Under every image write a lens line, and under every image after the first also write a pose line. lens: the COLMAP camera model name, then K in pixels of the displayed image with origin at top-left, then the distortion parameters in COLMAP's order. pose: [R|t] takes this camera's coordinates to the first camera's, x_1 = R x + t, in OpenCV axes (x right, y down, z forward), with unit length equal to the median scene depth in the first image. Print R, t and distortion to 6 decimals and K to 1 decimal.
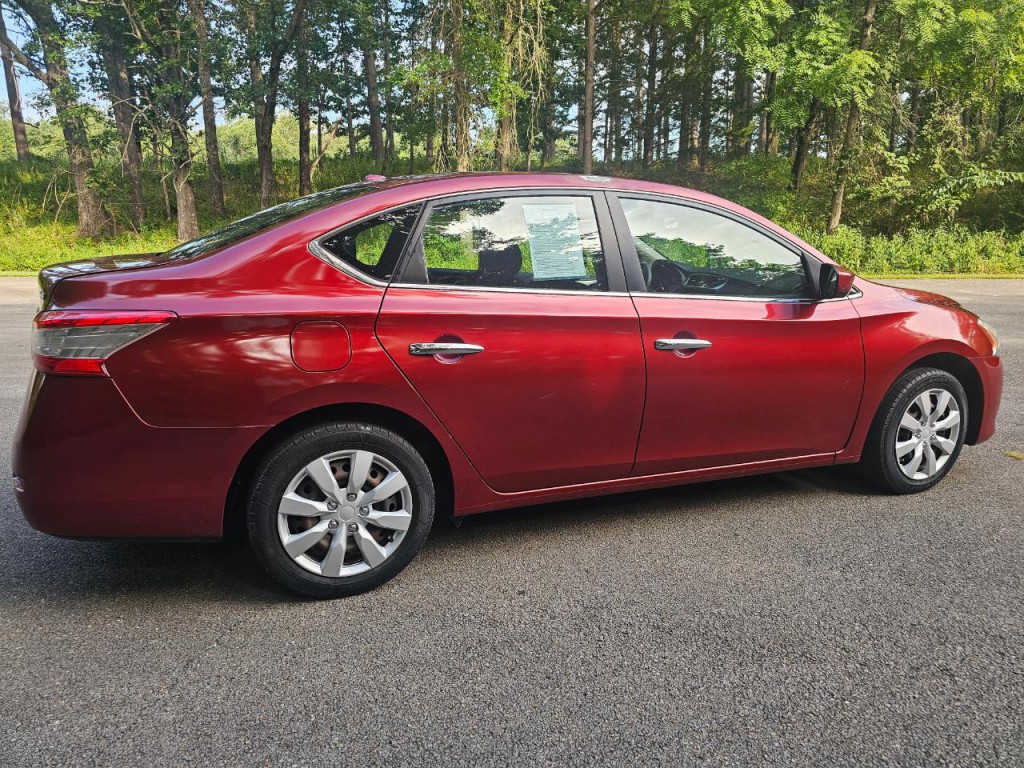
lens RADIAL K [[686.4, 0, 507.1], [0, 686.4, 372.5], [0, 0, 1]] dist [0.051712, -0.043325]
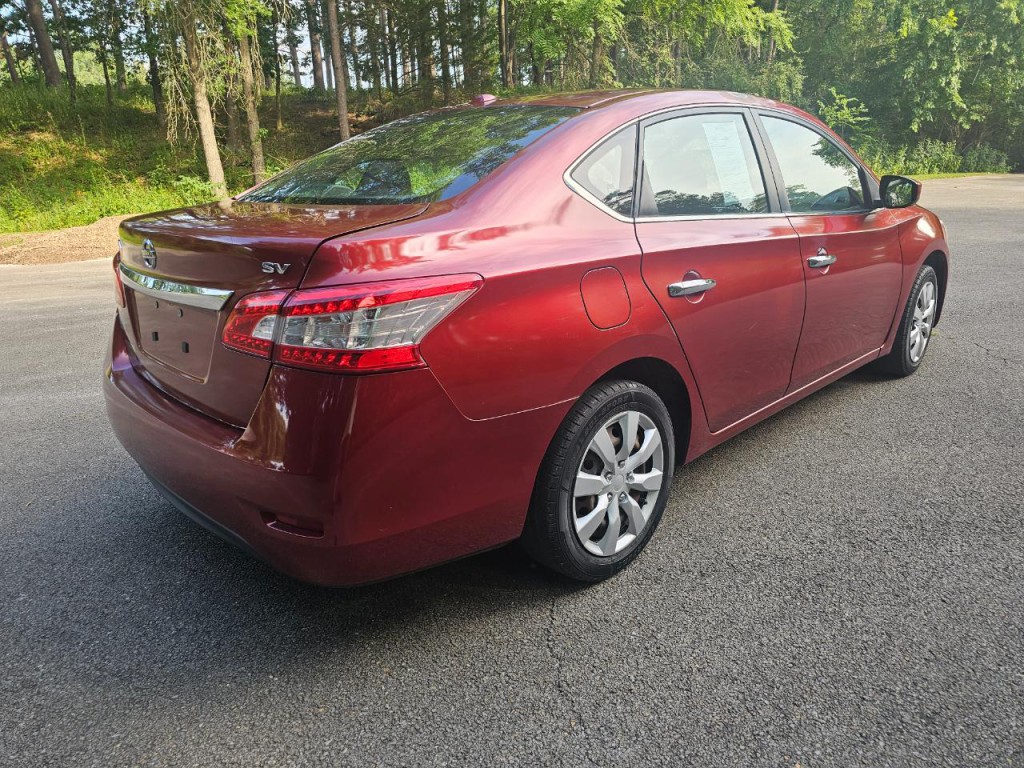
lens RADIAL K [[686.4, 0, 507.1], [0, 686.4, 372.5], [0, 0, 1]] dist [0.051712, -0.043325]
pose [[0.918948, -0.150930, 0.364356, -0.616617], [0.118110, 0.986791, 0.110877, -0.048488], [-0.376277, -0.058857, 0.924636, 0.221369]]
